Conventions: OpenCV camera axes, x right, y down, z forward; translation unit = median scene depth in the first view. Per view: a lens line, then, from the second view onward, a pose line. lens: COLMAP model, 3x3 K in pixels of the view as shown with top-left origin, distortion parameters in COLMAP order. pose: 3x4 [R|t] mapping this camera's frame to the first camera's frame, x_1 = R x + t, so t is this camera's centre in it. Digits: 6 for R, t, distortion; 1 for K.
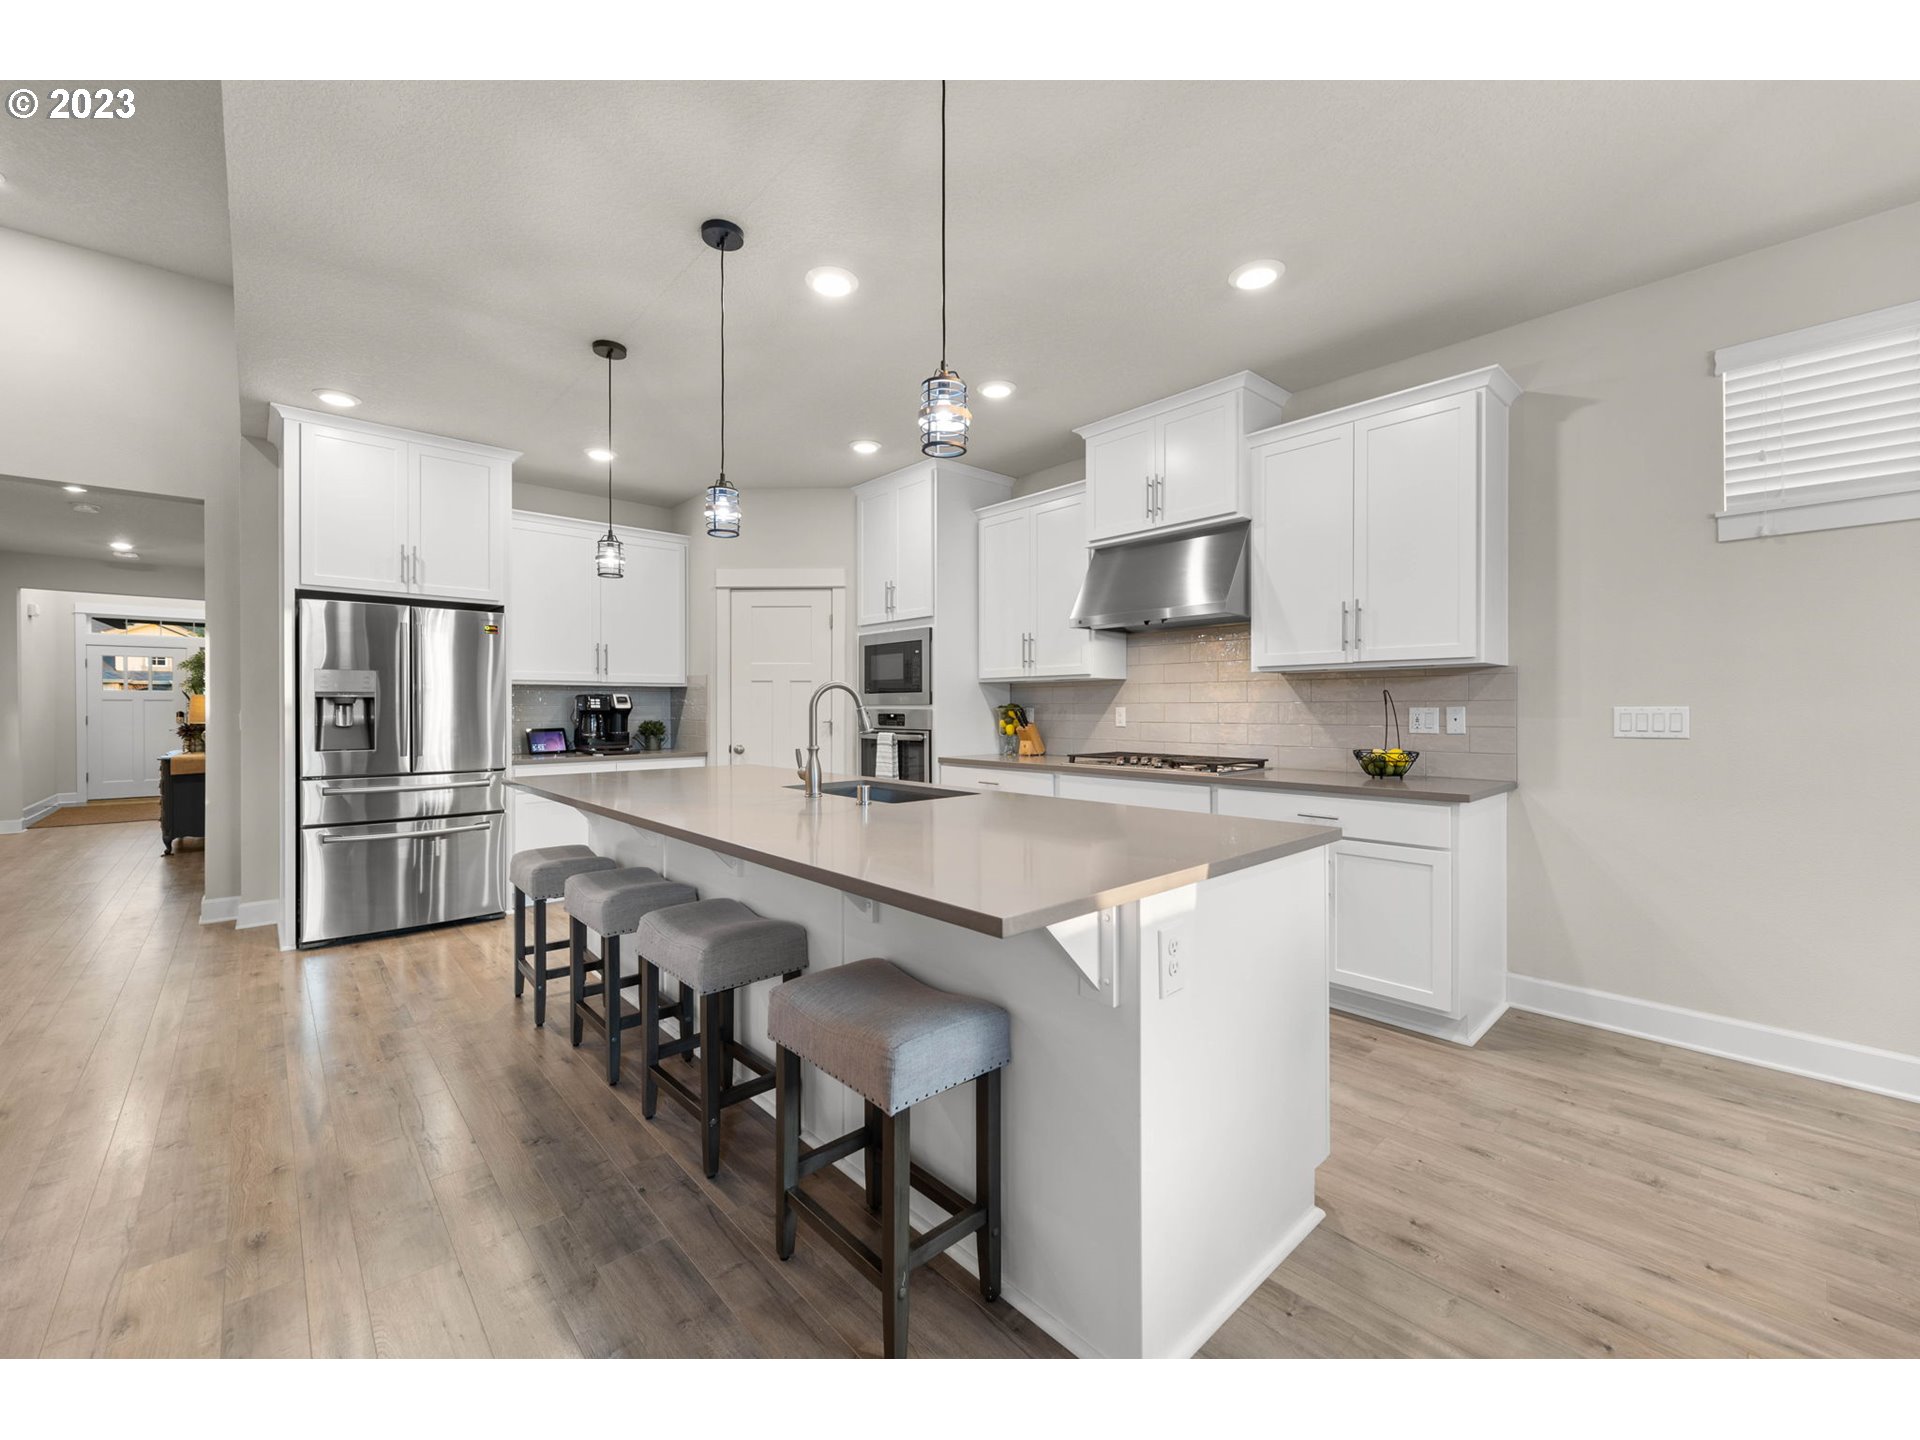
lens RADIAL K [[777.5, 0, 957.8], [0, 777.5, 710.6], [0, 0, 1]] dist [0.001682, -0.001053]
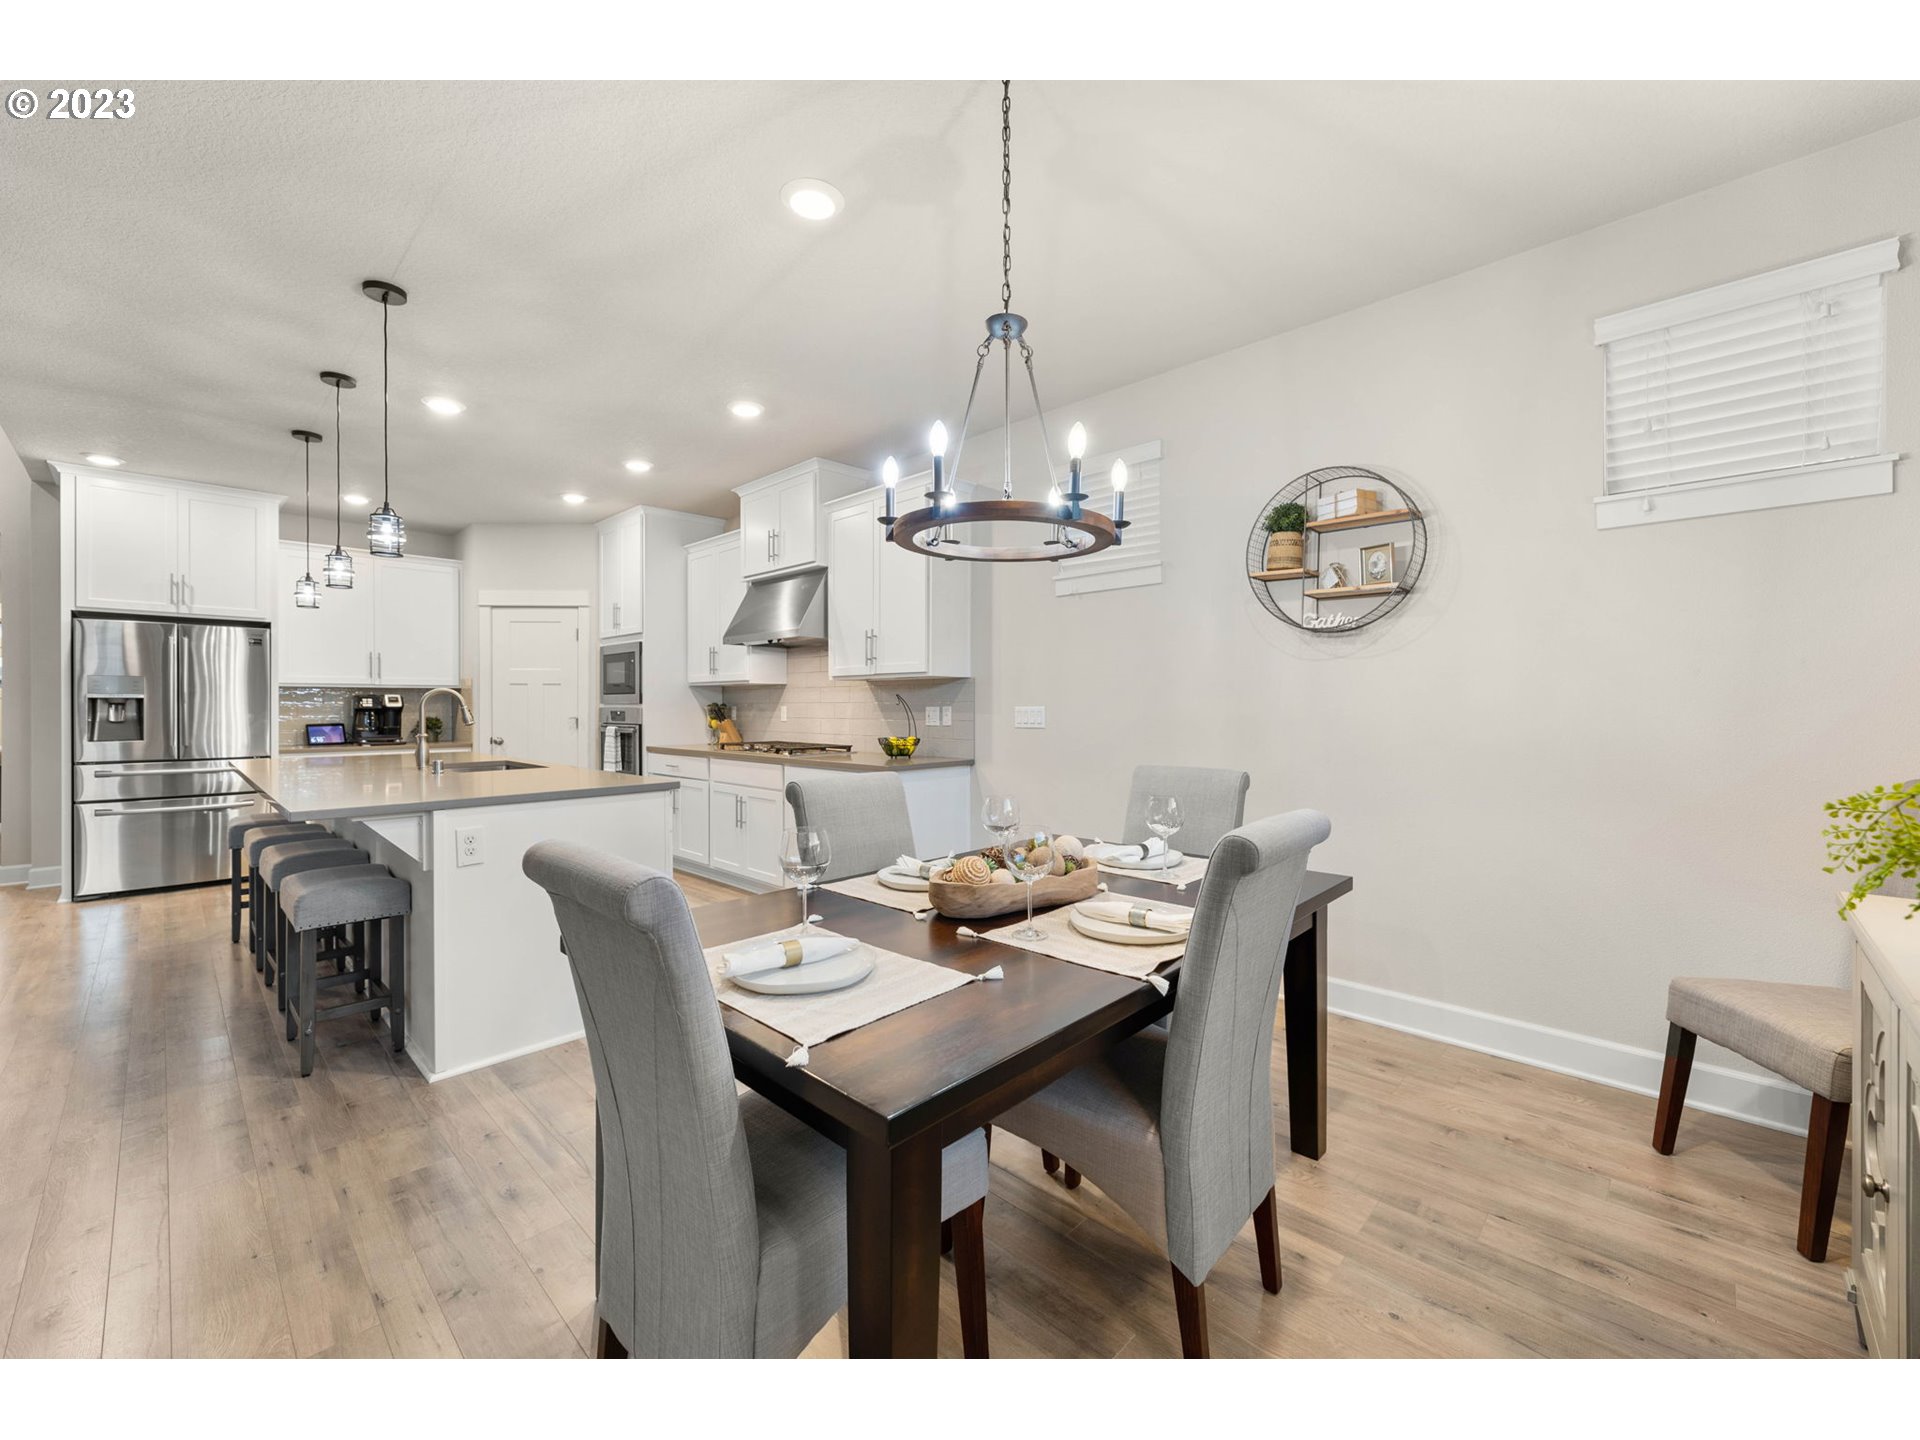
lens RADIAL K [[777.5, 0, 957.1], [0, 777.5, 707.0], [0, 0, 1]] dist [0.001682, -0.001053]
pose [[0.997931, 0.000230, 0.064293, 0.408486], [-0.000139, 0.999999, -0.001429, -0.001274], [-0.064294, 0.001417, 0.997930, -0.279338]]
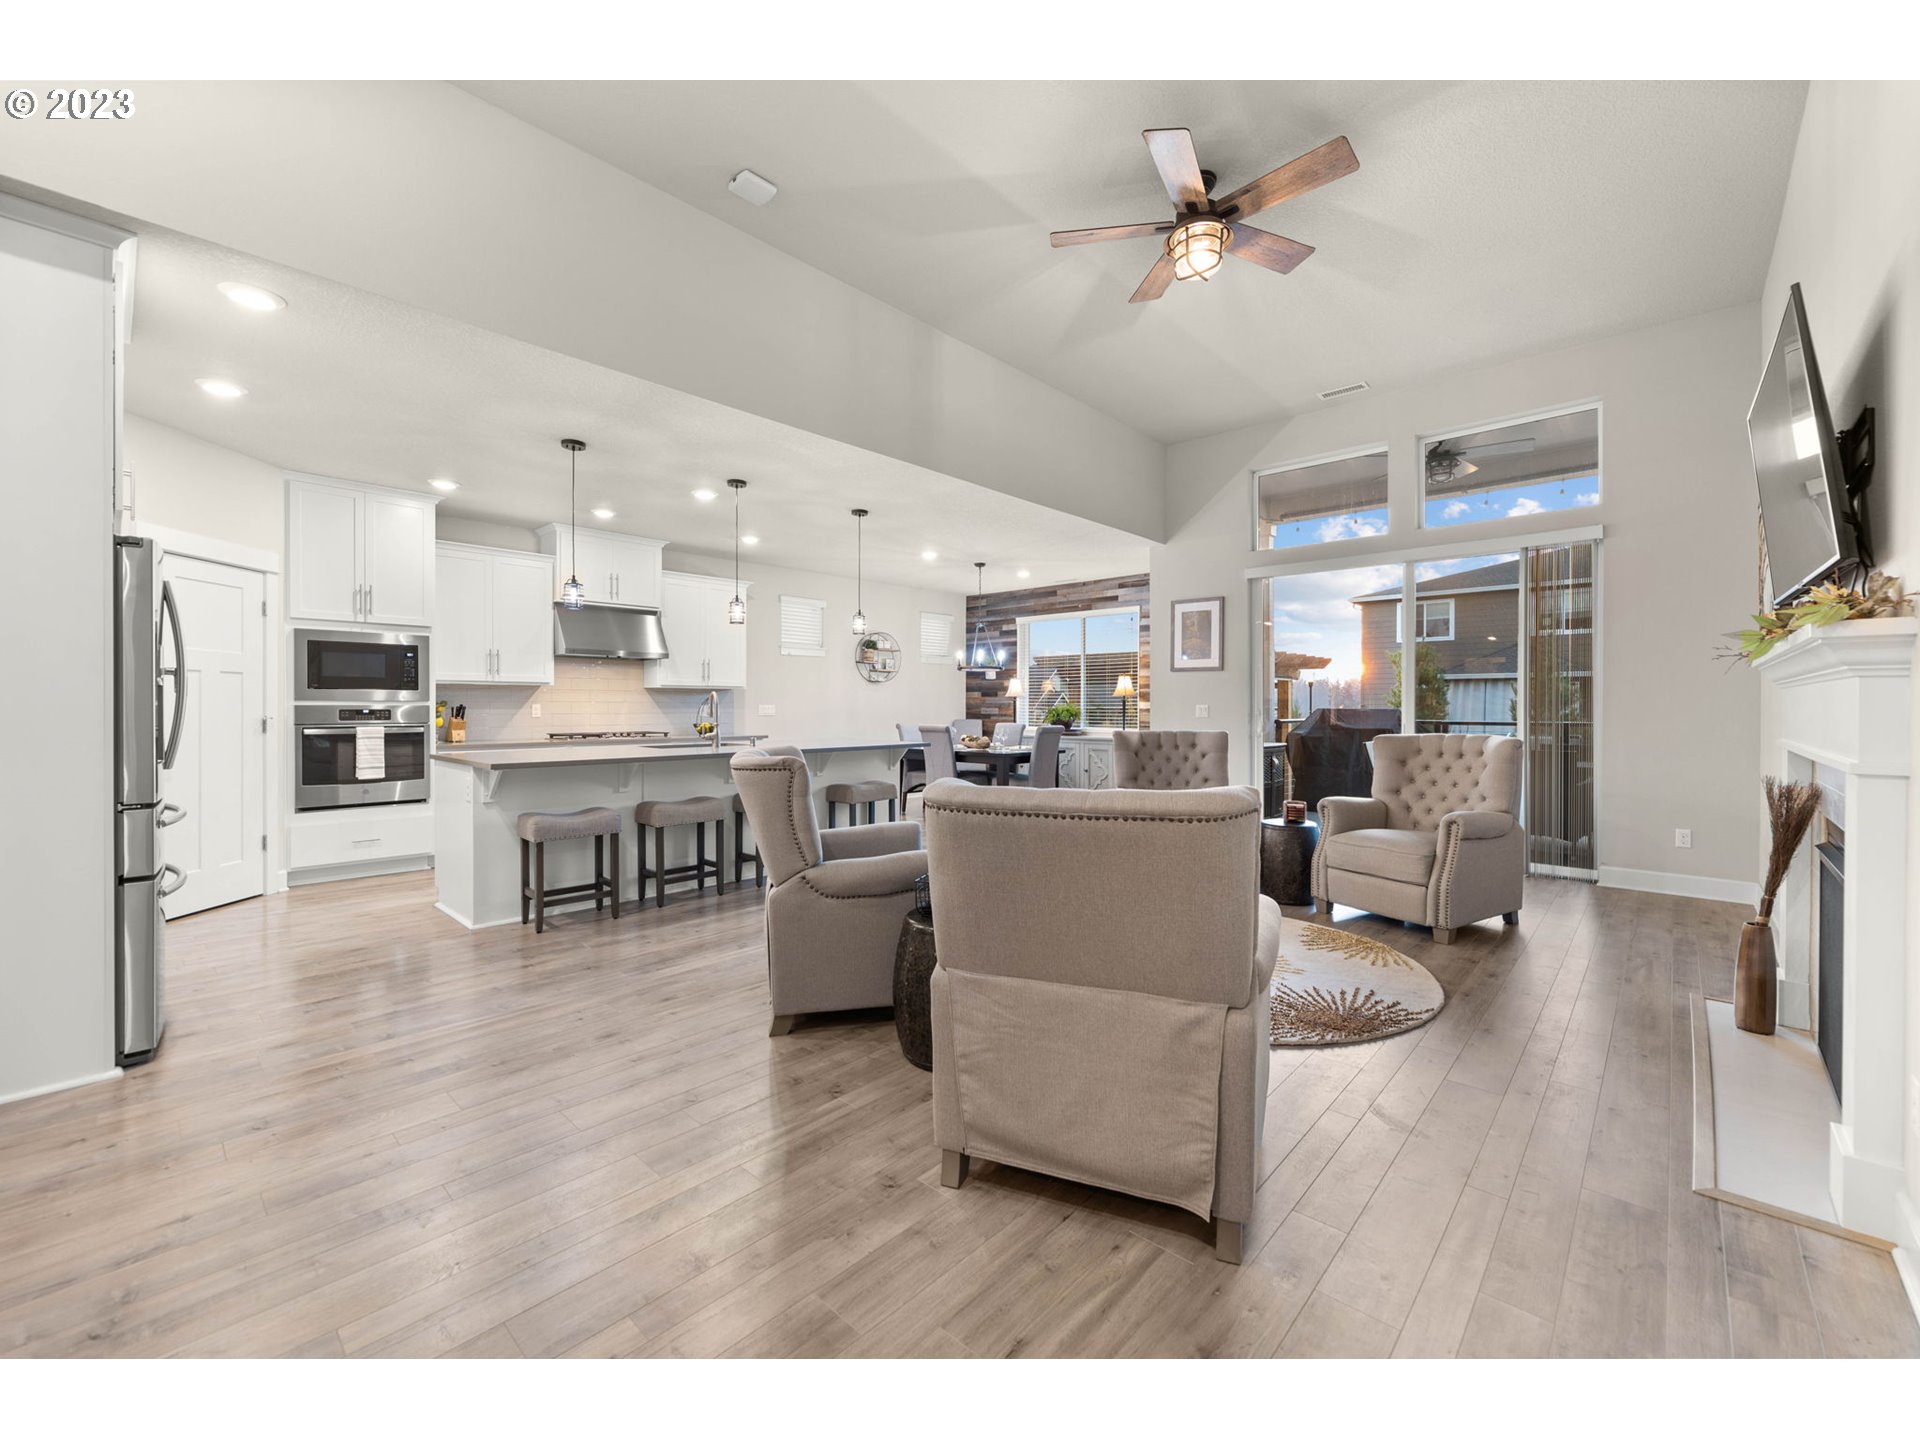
lens RADIAL K [[777.5, 0, 958.8], [0, 777.5, 711.0], [0, 0, 1]] dist [0.001682, -0.001053]
pose [[-0.078841, -0.003220, 0.996882, -1.350802], [0.002032, 0.999992, 0.003390, 0.005073], [-0.996885, 0.002293, -0.078834, 0.304089]]
